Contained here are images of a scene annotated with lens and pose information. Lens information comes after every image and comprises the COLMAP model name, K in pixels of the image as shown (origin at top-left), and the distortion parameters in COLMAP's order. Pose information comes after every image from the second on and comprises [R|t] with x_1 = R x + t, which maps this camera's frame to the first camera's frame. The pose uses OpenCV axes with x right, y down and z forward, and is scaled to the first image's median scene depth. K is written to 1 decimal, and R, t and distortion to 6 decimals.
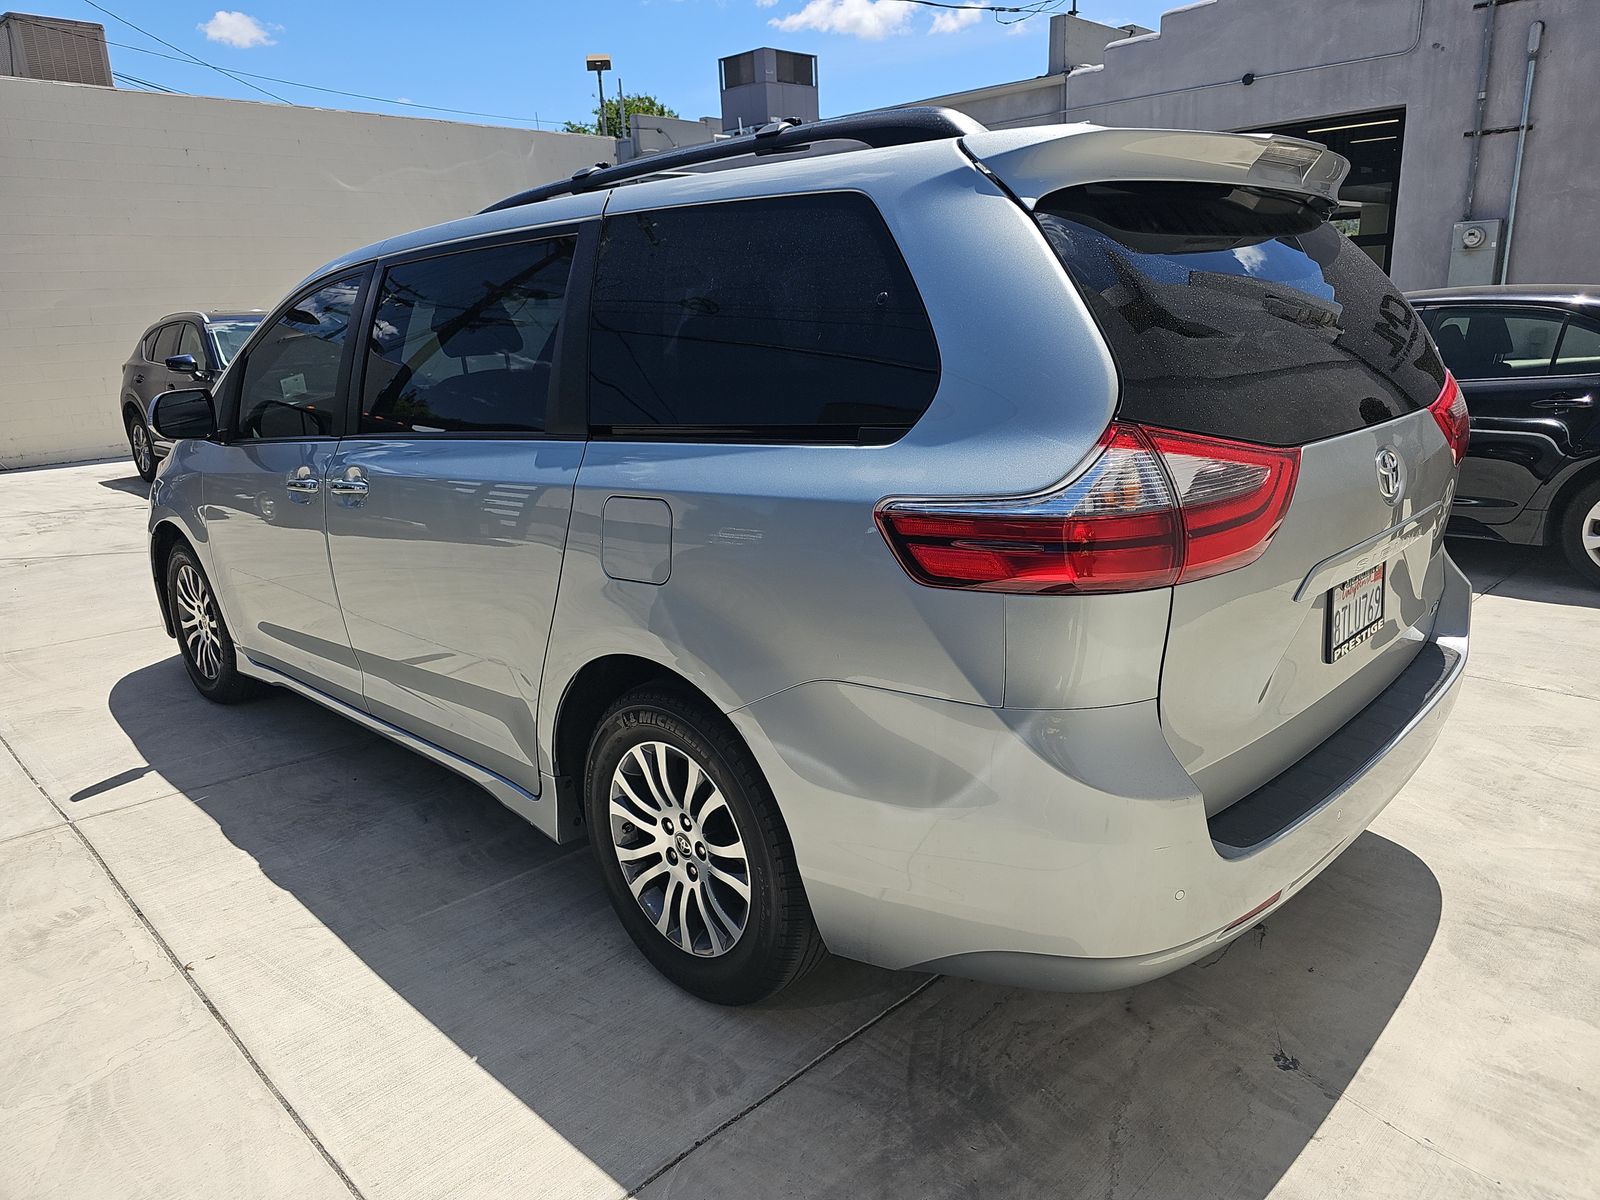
lens RADIAL K [[1073.7, 0, 807.2], [0, 1073.7, 598.4], [0, 0, 1]] dist [0.005167, 0.001644]
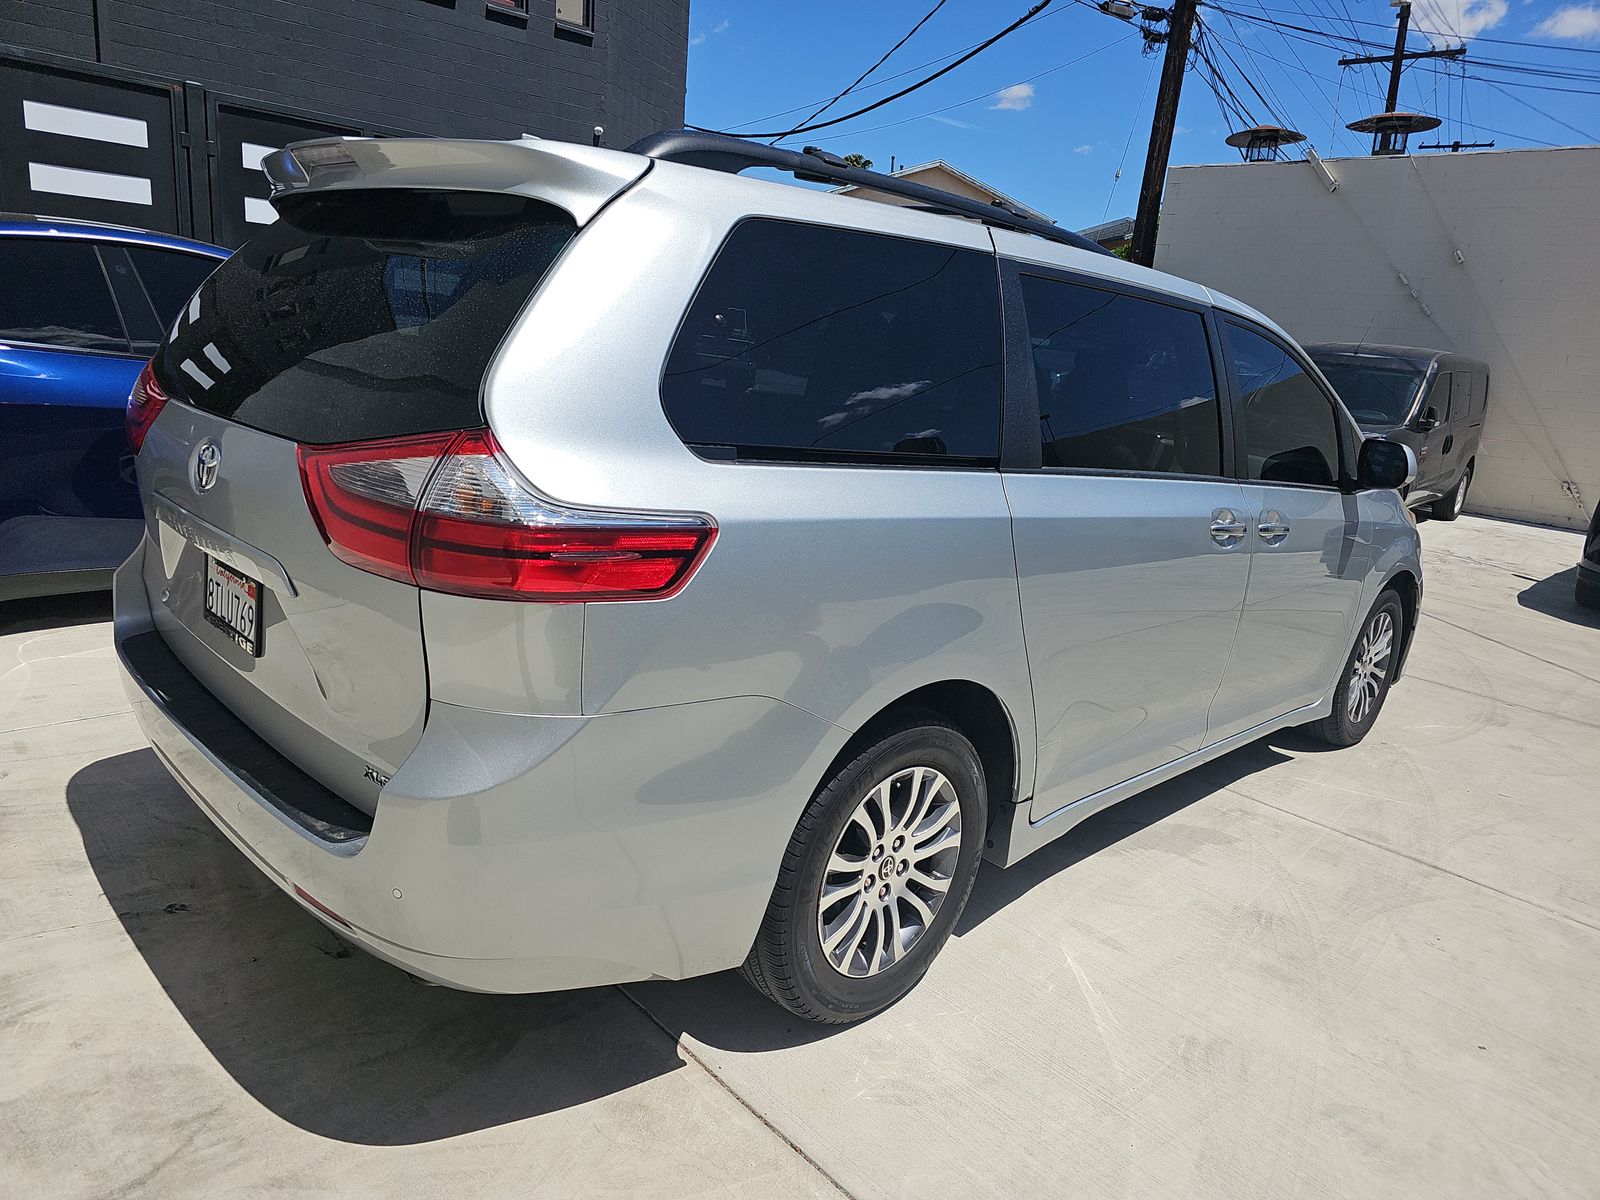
lens RADIAL K [[1073.7, 0, 806.6], [0, 1073.7, 607.7], [0, 0, 1]] dist [0.005167, 0.001644]
pose [[-0.033932, 0.274841, -0.960891, 1.404584], [-0.340677, 0.900682, 0.269650, -0.426830], [0.939568, 0.336503, 0.063070, 1.383566]]
